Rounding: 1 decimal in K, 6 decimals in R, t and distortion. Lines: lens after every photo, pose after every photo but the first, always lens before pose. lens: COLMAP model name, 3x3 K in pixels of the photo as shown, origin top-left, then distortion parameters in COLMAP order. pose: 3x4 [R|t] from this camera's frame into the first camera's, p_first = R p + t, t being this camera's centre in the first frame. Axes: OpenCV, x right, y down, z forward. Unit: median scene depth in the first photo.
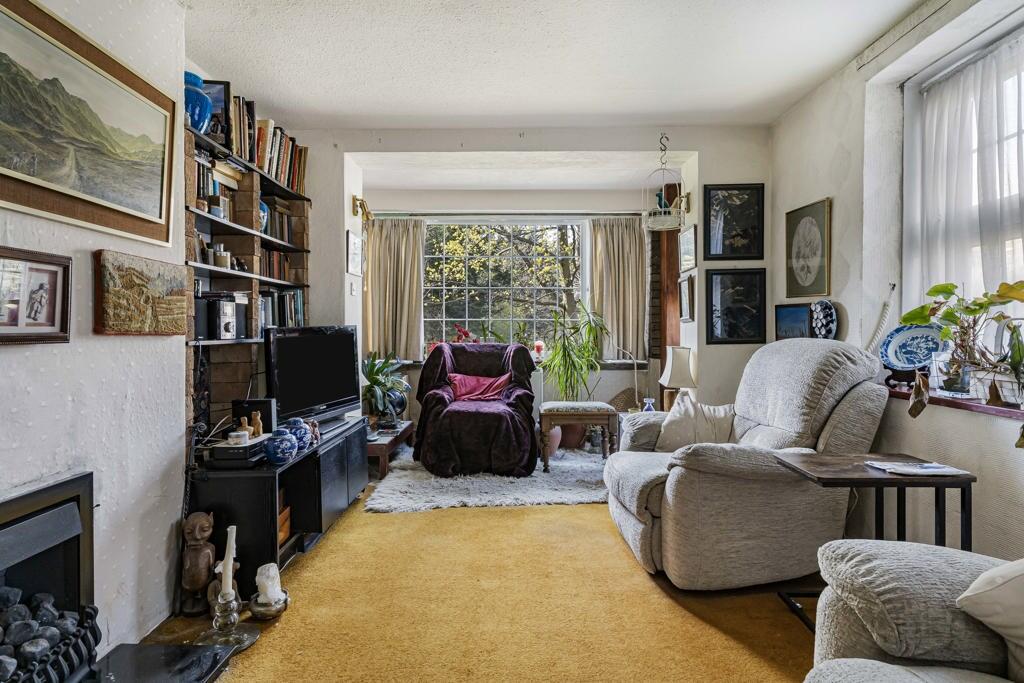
lens RADIAL K [[542.4, 0, 512.0], [0, 542.4, 341.5], [0, 0, 1]] dist [0.006879, 0.000950]
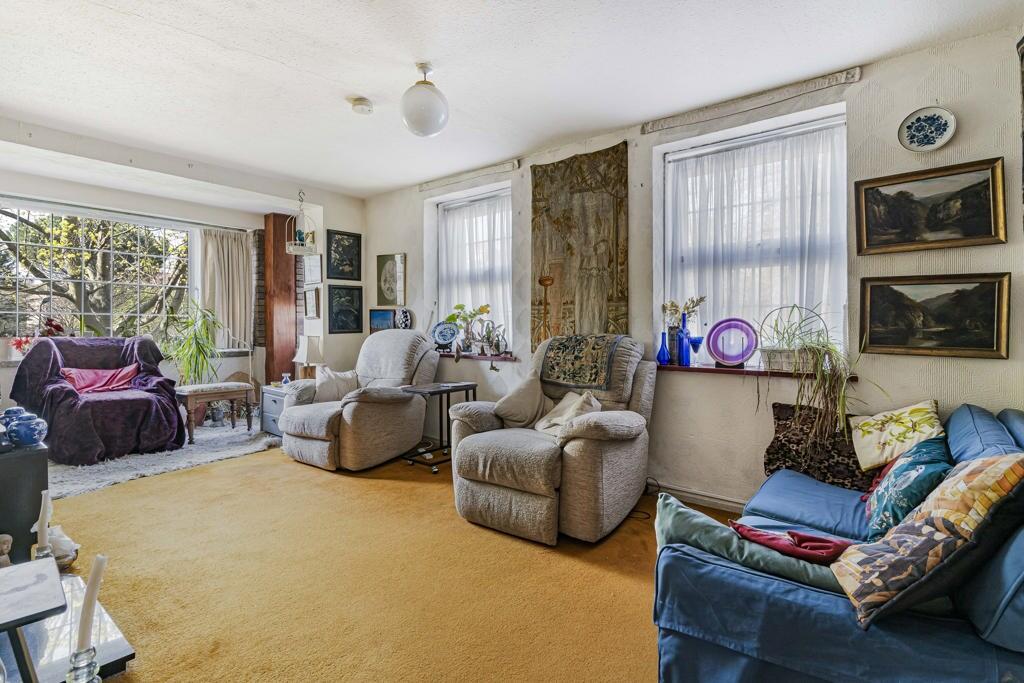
lens RADIAL K [[486.5, 0, 512.0], [0, 486.5, 341.5], [0, 0, 1]] dist [0.003766, 0.000561]
pose [[0.622552, -0.026159, 0.782141, -0.401712], [0.014099, 0.999654, 0.022212, 0.003664], [-0.782451, -0.002801, 0.622706, -0.258252]]
